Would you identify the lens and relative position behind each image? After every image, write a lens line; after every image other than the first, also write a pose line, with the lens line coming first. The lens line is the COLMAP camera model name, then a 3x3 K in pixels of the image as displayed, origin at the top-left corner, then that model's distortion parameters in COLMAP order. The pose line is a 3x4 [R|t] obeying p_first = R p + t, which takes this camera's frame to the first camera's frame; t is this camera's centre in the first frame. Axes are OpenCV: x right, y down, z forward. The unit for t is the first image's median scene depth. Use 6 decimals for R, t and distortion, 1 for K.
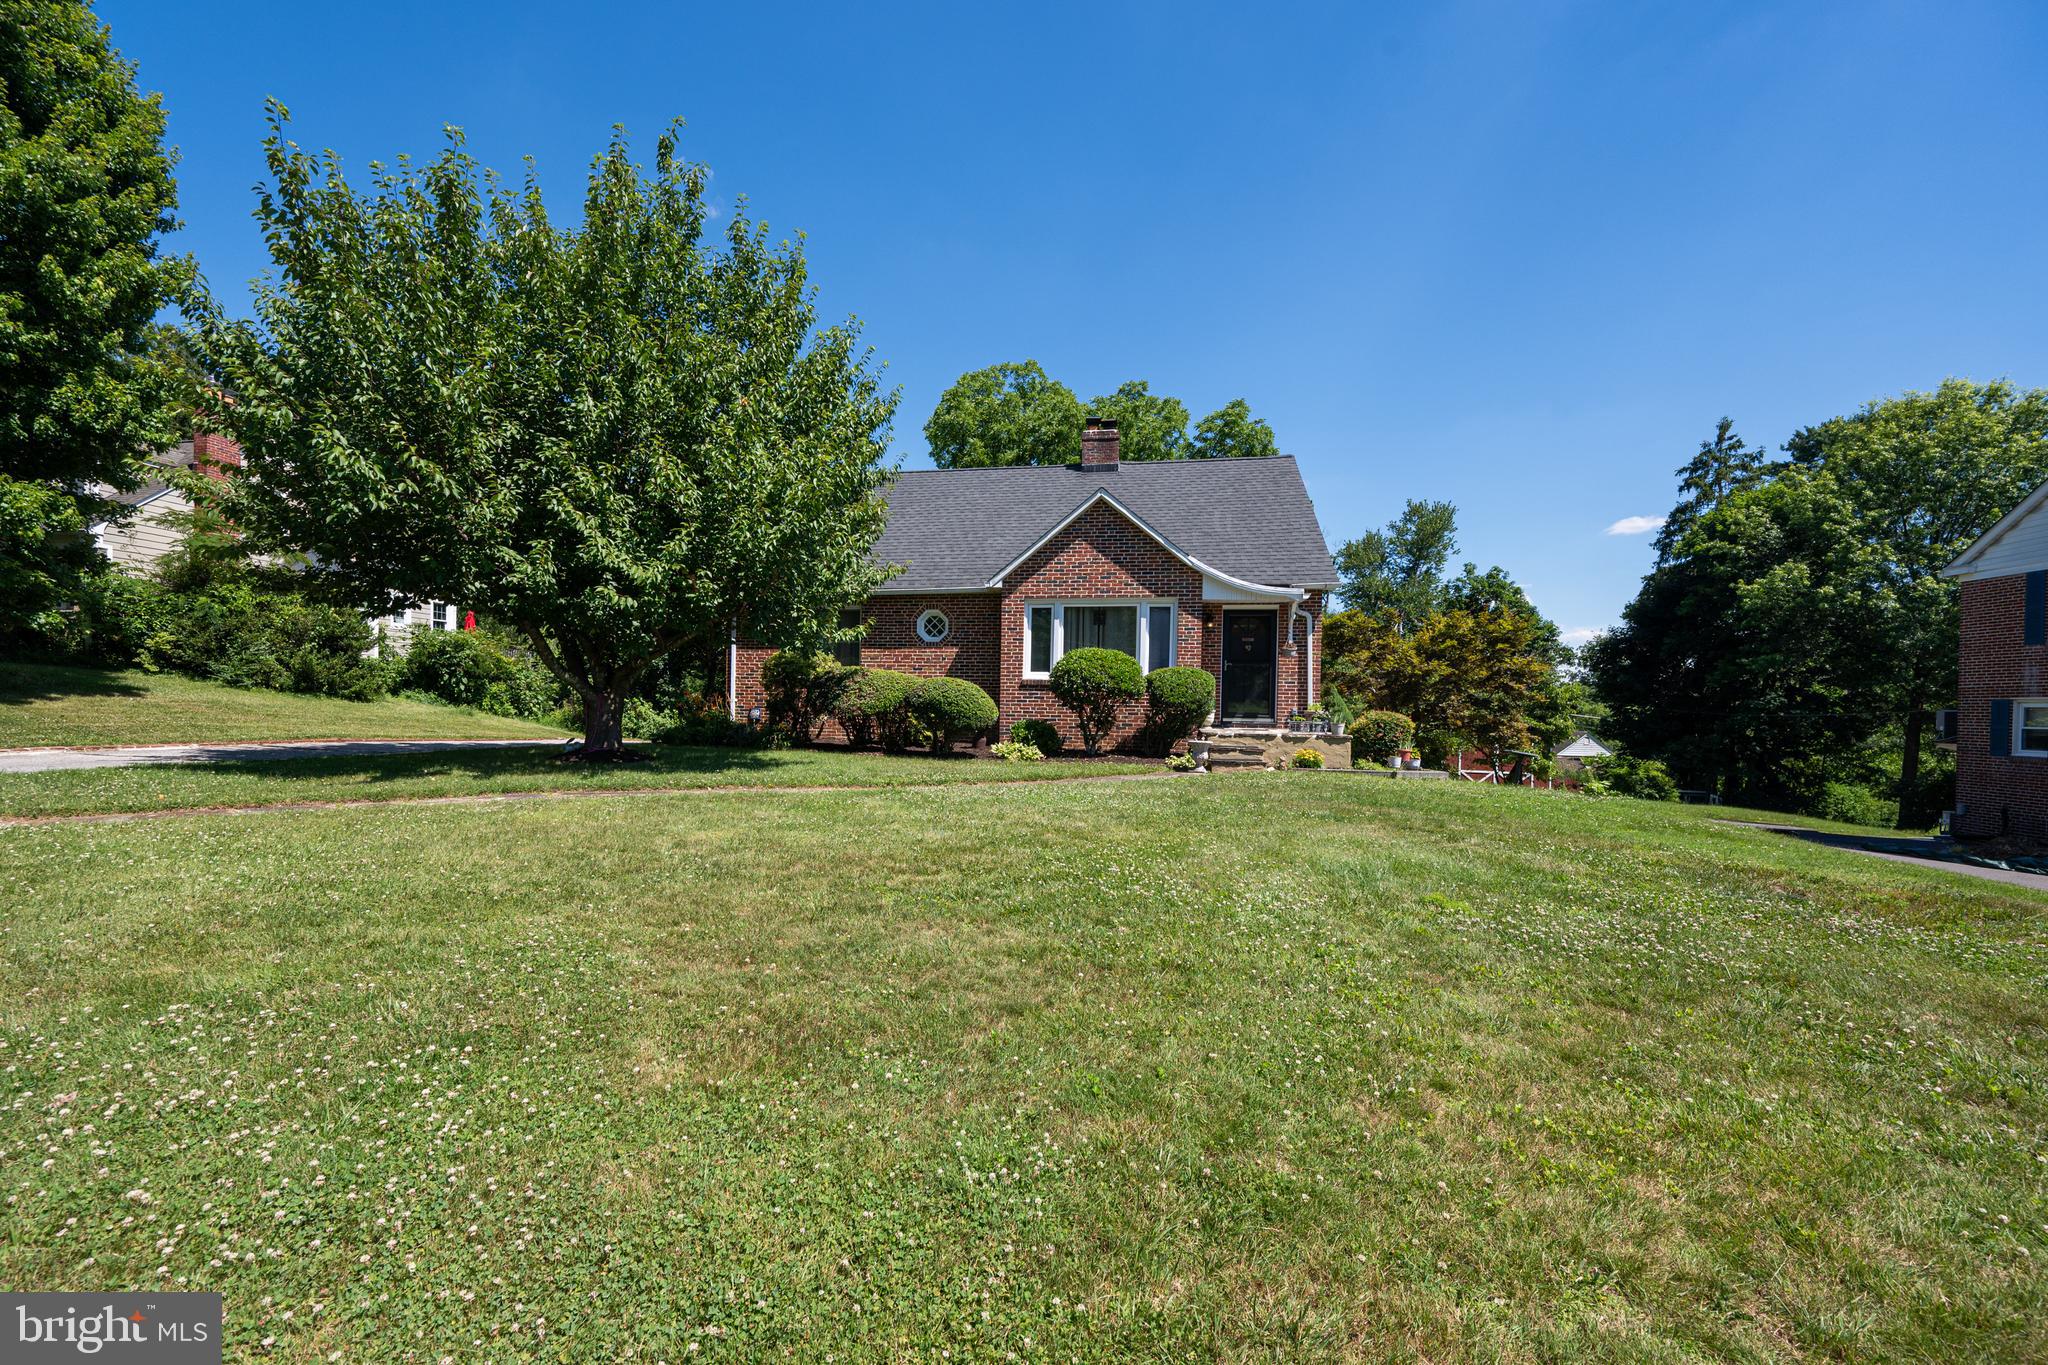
lens RADIAL K [[797.2, 0, 1025.1], [0, 797.2, 696.6], [0, 0, 1]] dist [-0.002981, -0.000185]
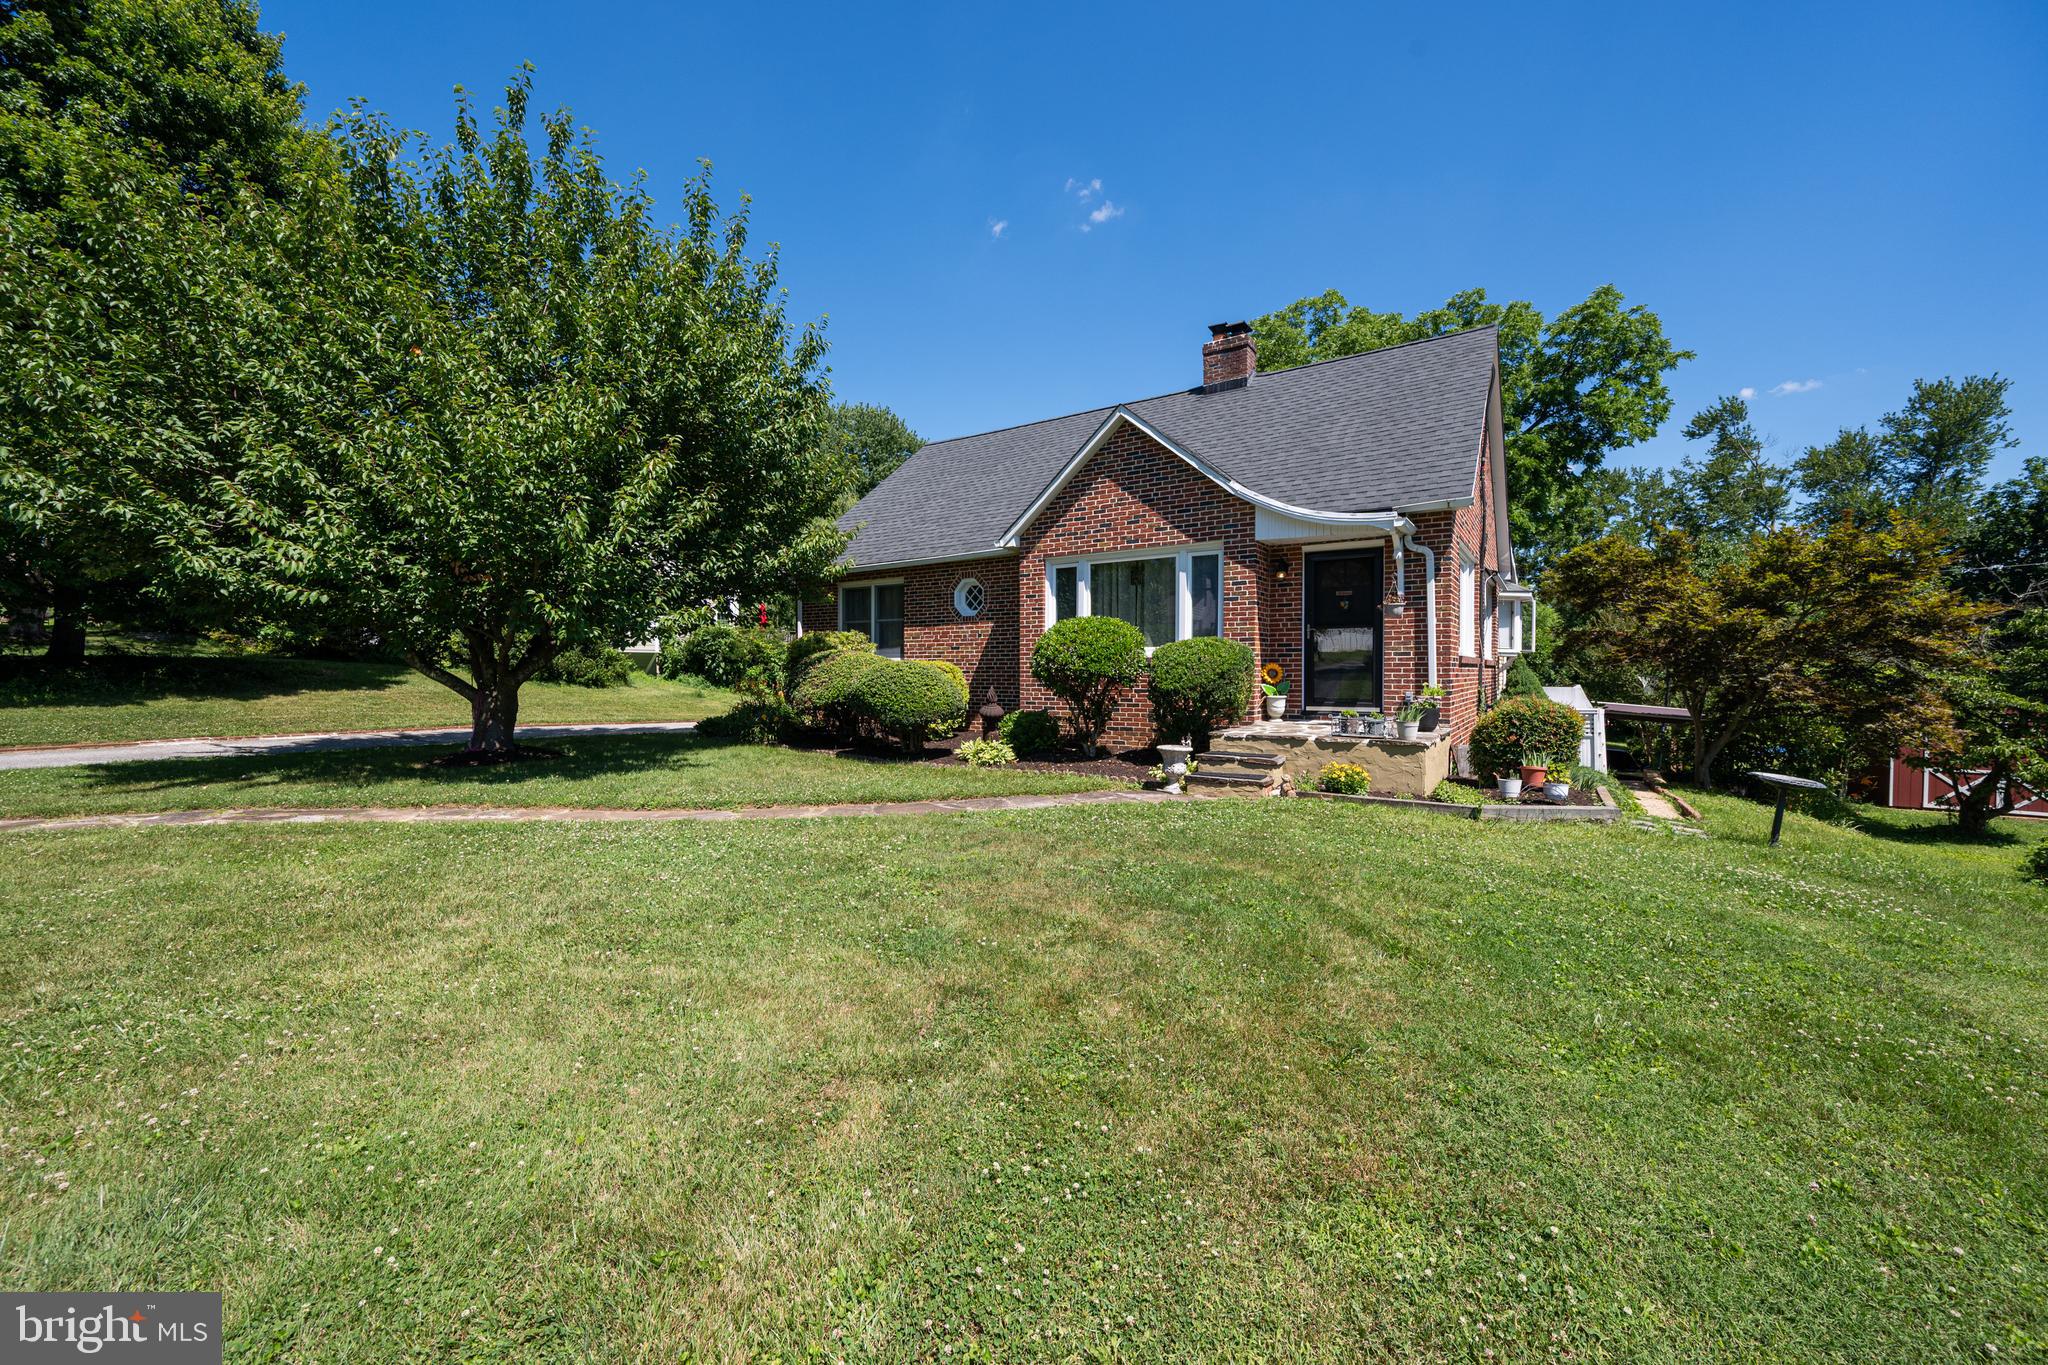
lens RADIAL K [[797.2, 0, 1030.8], [0, 797.2, 672.4], [0, 0, 1]] dist [-0.002981, -0.000185]
pose [[0.919728, -0.017166, -0.392180, 0.302471], [0.020521, 0.999780, 0.004365, -0.011287], [0.392019, -0.012063, 0.919878, 0.255502]]
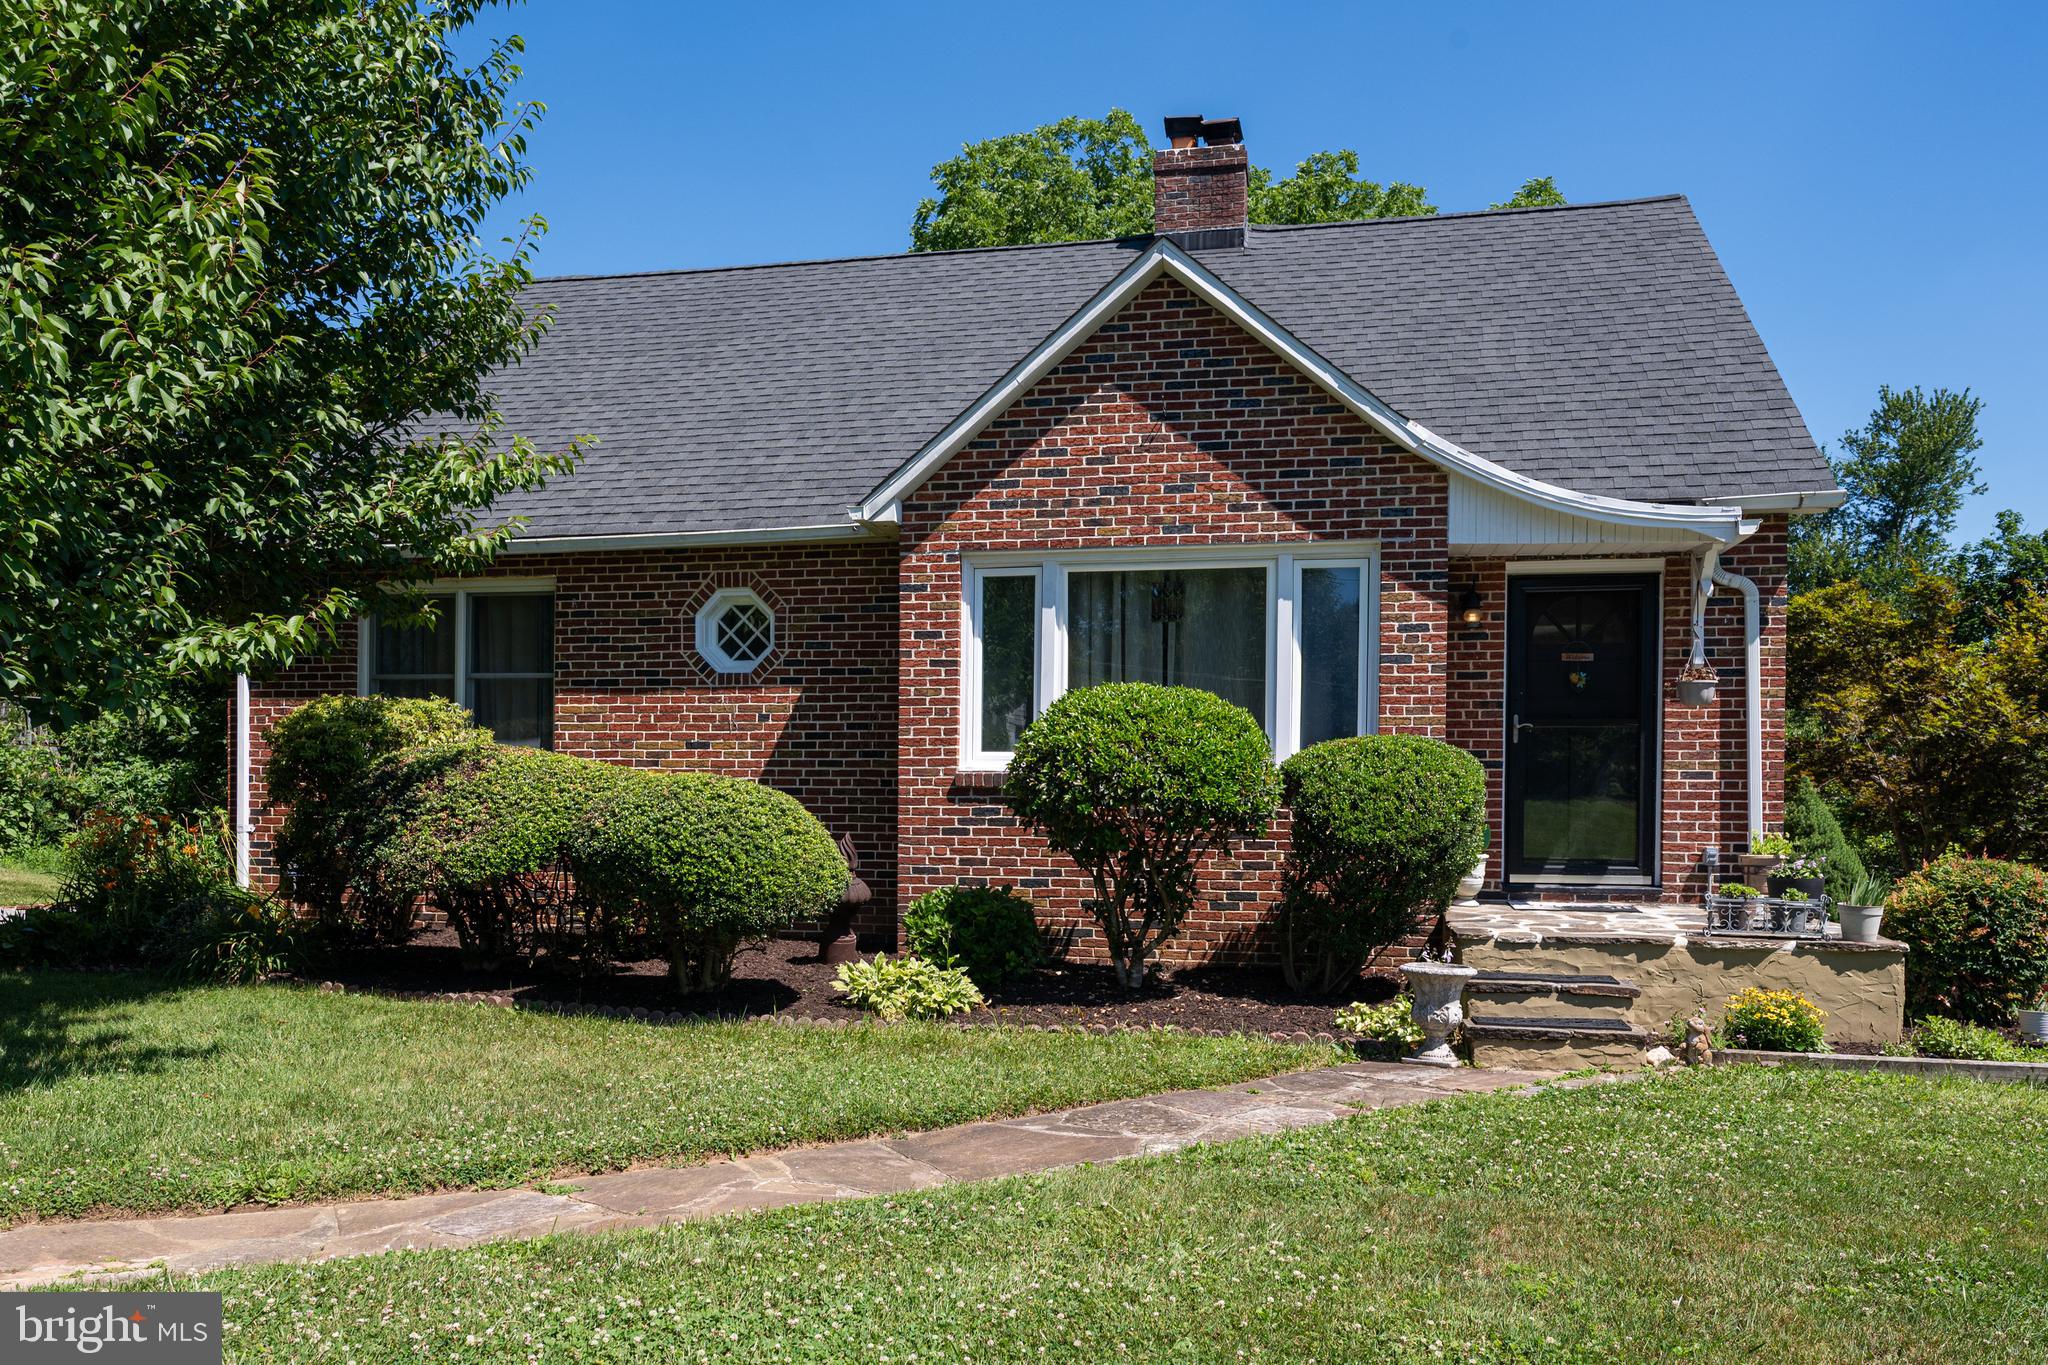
lens RADIAL K [[1538.0, 0, 1086.5], [0, 1538.0, 786.2], [0, 0, 1]] dist [-0.006309, 0.008748]
pose [[0.999569, -0.008681, -0.028037, 0.076248], [0.008719, 0.999961, 0.001222, -0.015750], [0.028025, -0.001466, 0.999606, 0.297503]]
